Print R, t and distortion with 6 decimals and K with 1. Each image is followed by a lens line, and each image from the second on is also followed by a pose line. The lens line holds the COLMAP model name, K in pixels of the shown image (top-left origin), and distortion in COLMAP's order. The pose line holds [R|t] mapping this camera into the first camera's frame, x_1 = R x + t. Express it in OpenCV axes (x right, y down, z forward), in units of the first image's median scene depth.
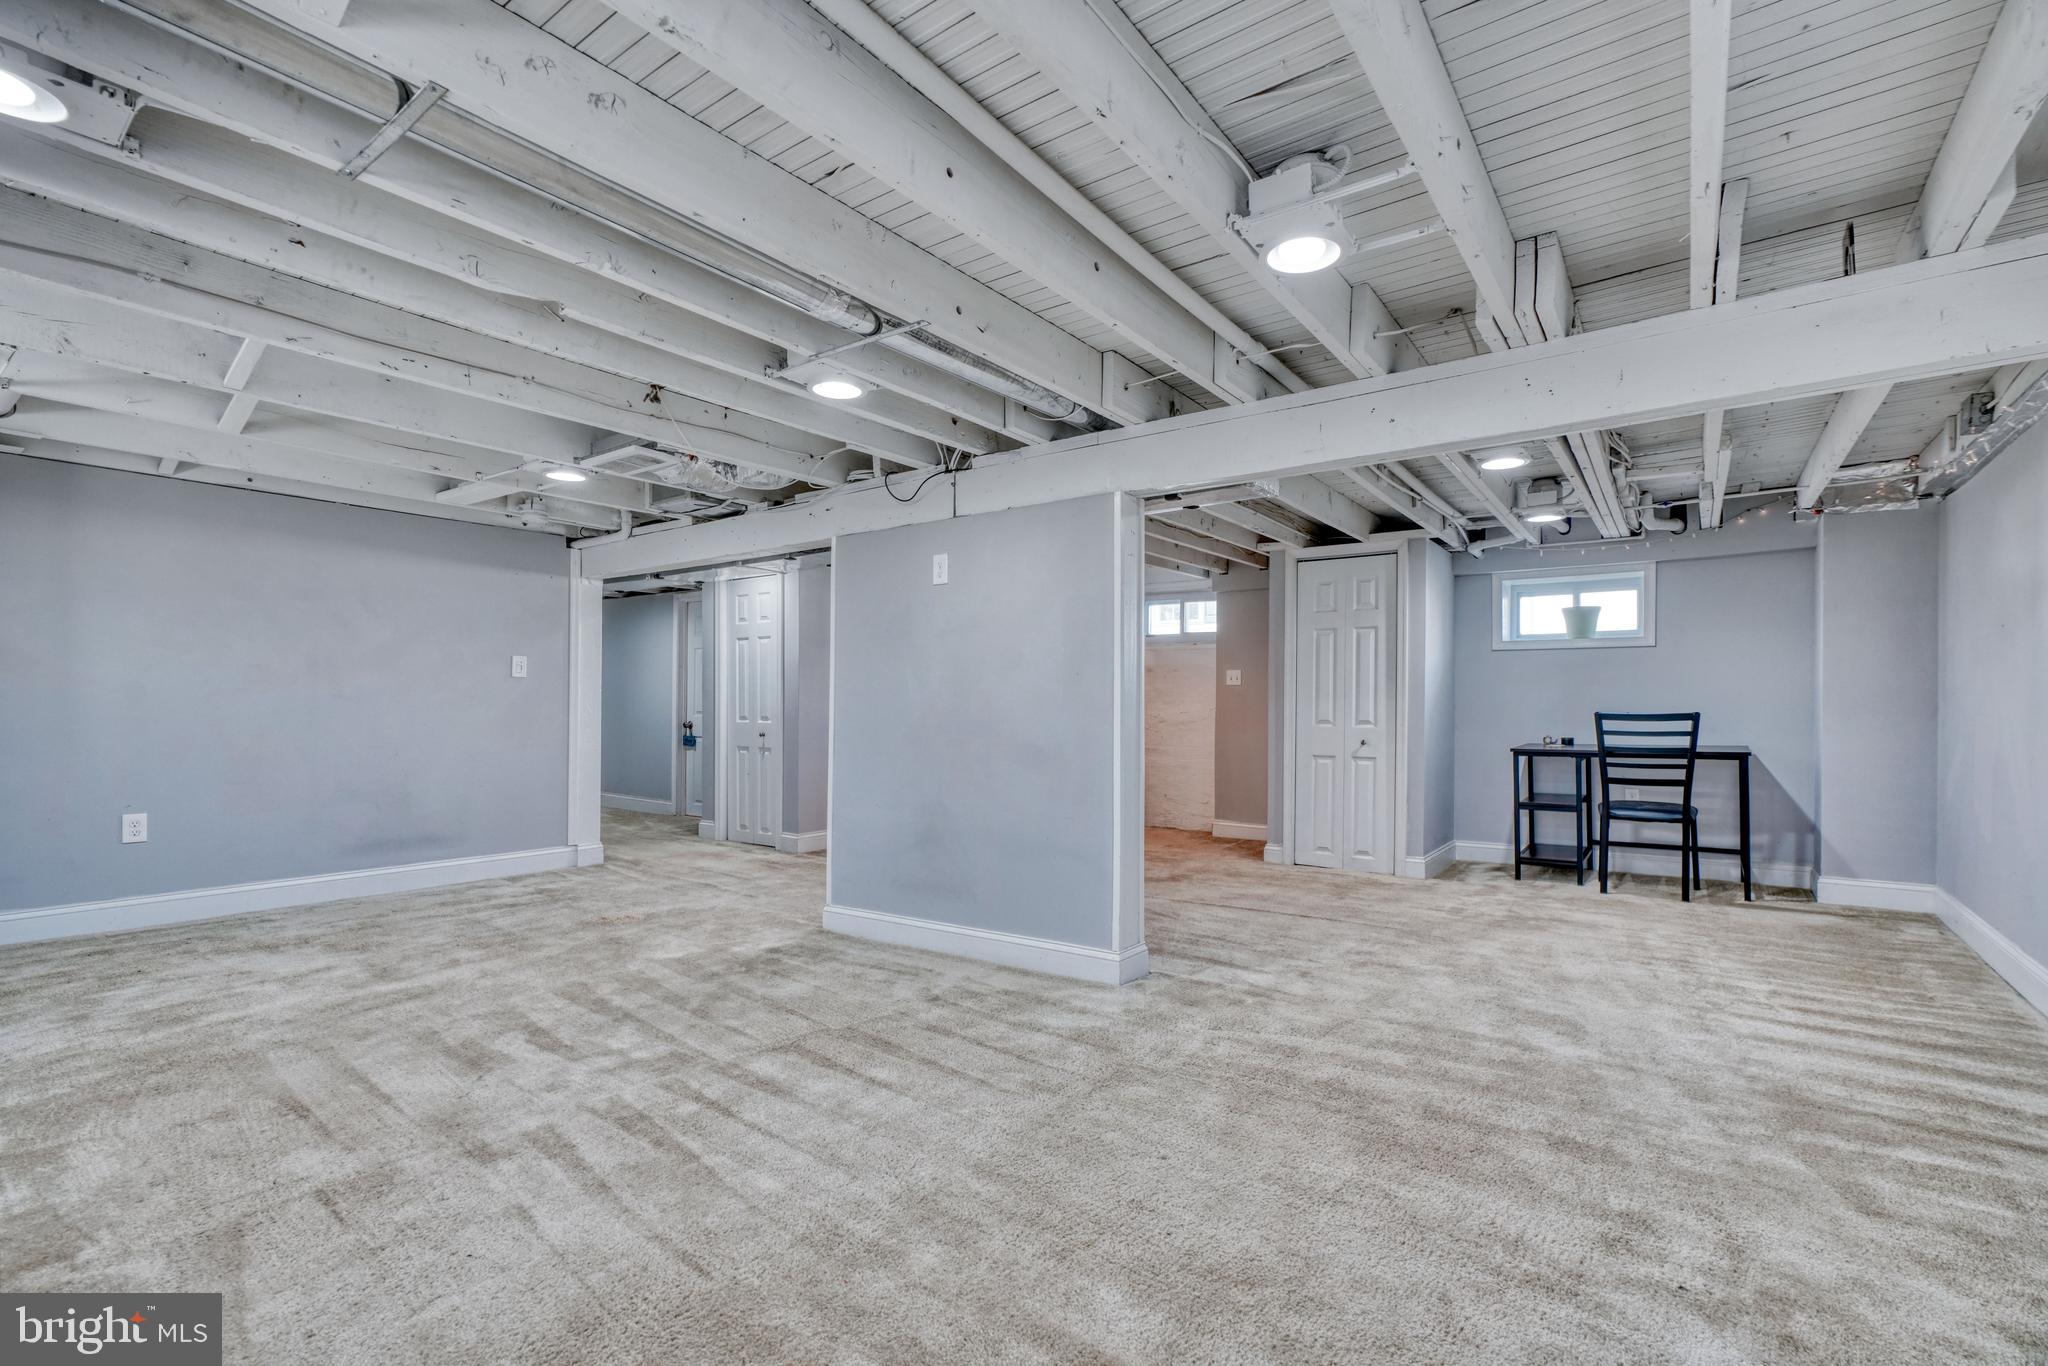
lens RADIAL K [[925.2, 0, 1017.8], [0, 925.2, 692.2], [0, 0, 1]] dist [-0.014964, 0.006238]
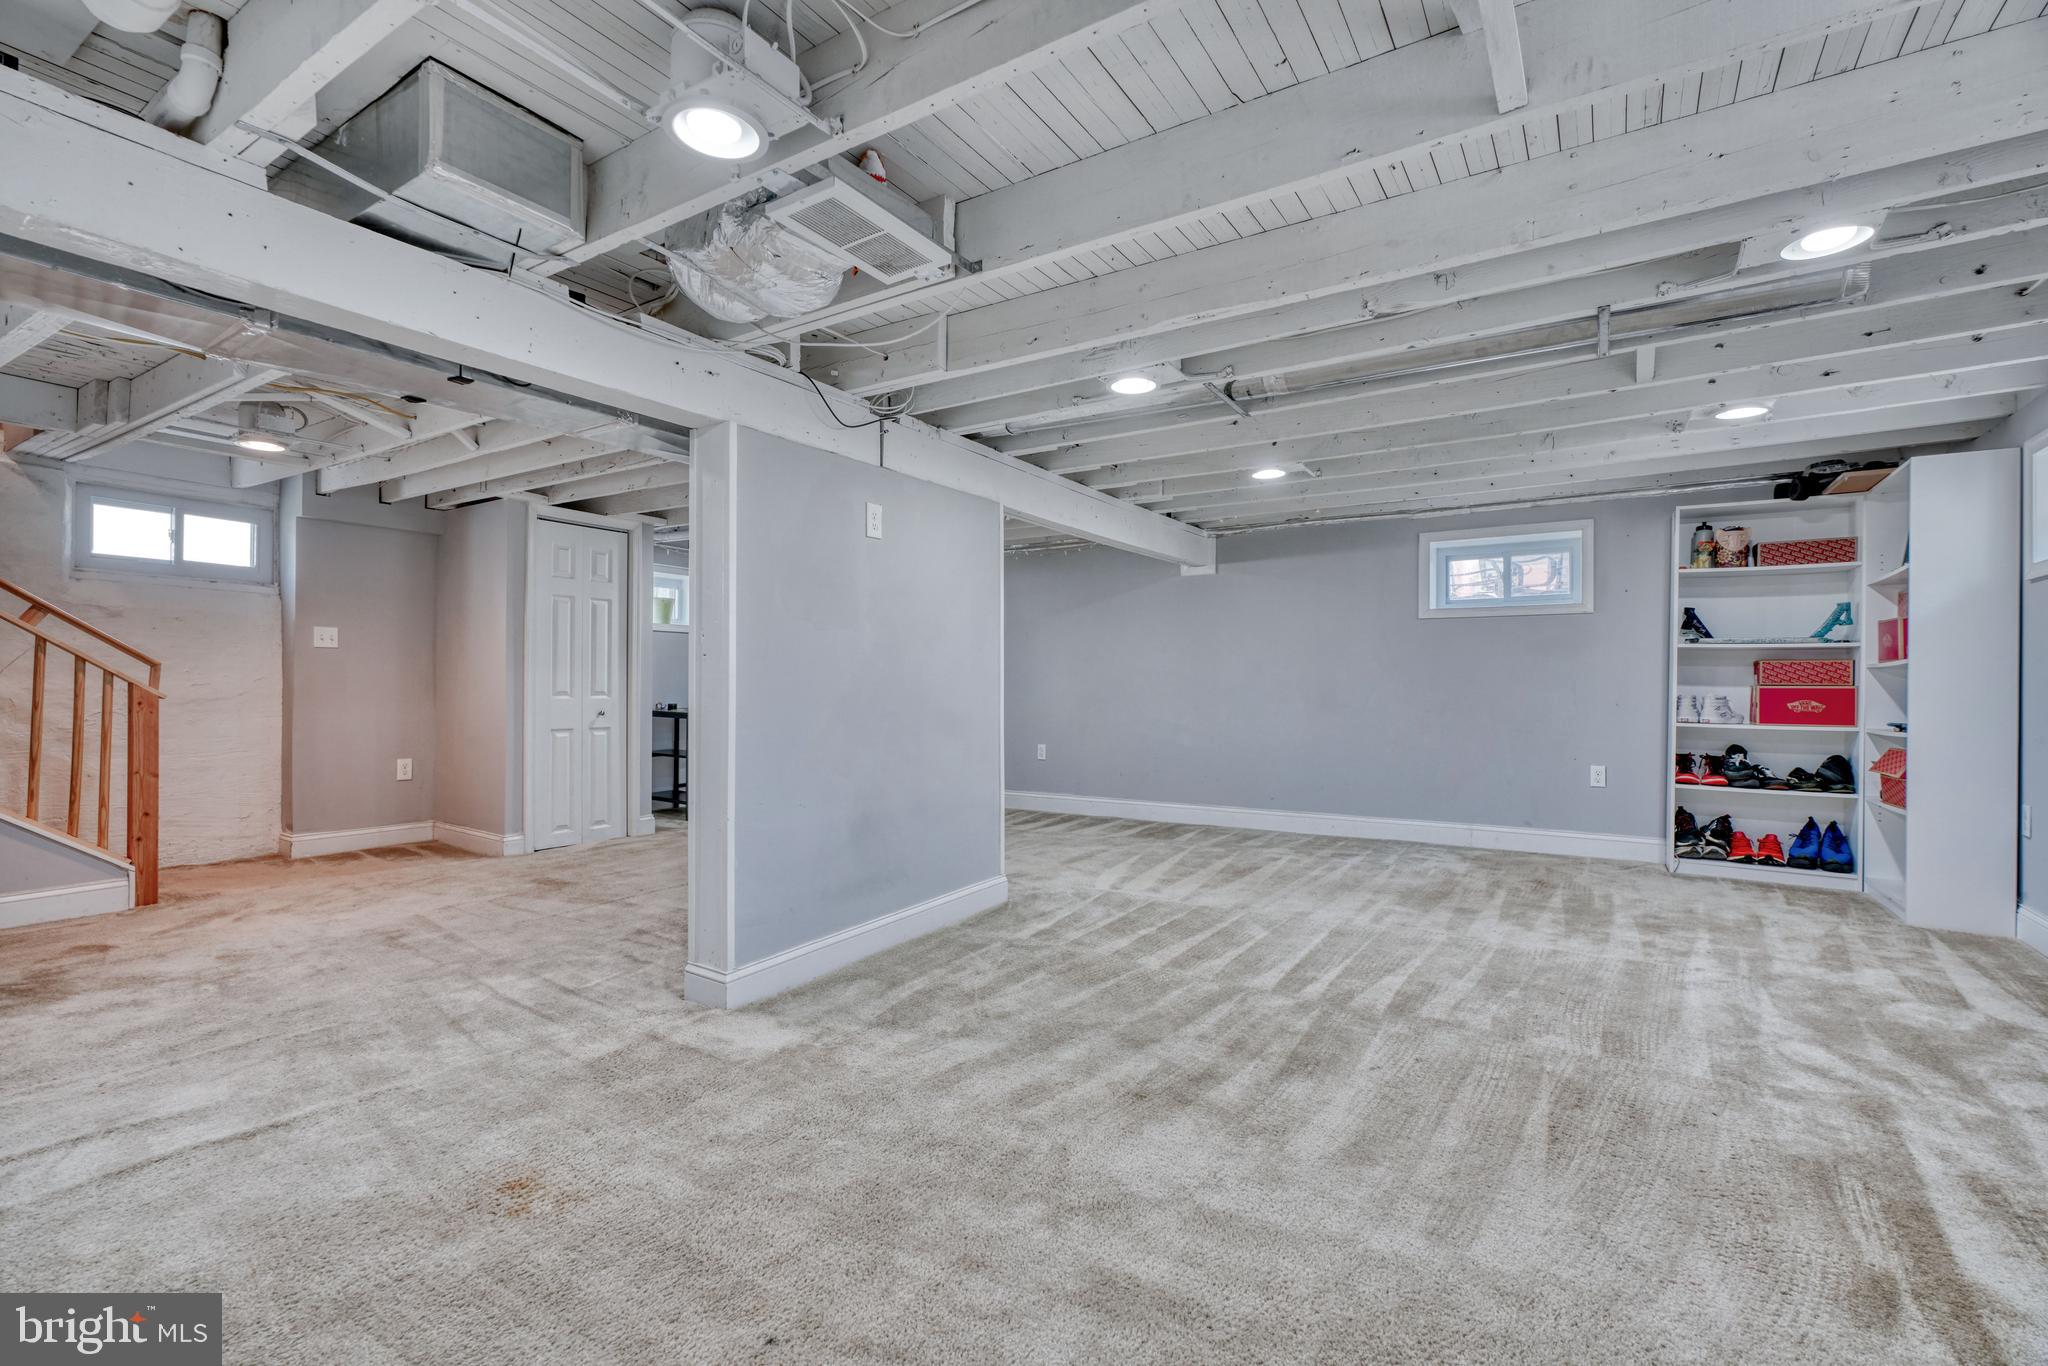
lens RADIAL K [[925.2, 0, 1016.8], [0, 925.2, 685.7], [0, 0, 1]] dist [-0.014964, 0.006238]
pose [[-0.058507, 0.002089, 0.998285, -0.658401], [-0.016075, 0.999866, -0.003034, 0.020050], [-0.998158, -0.016225, -0.058465, 0.599741]]
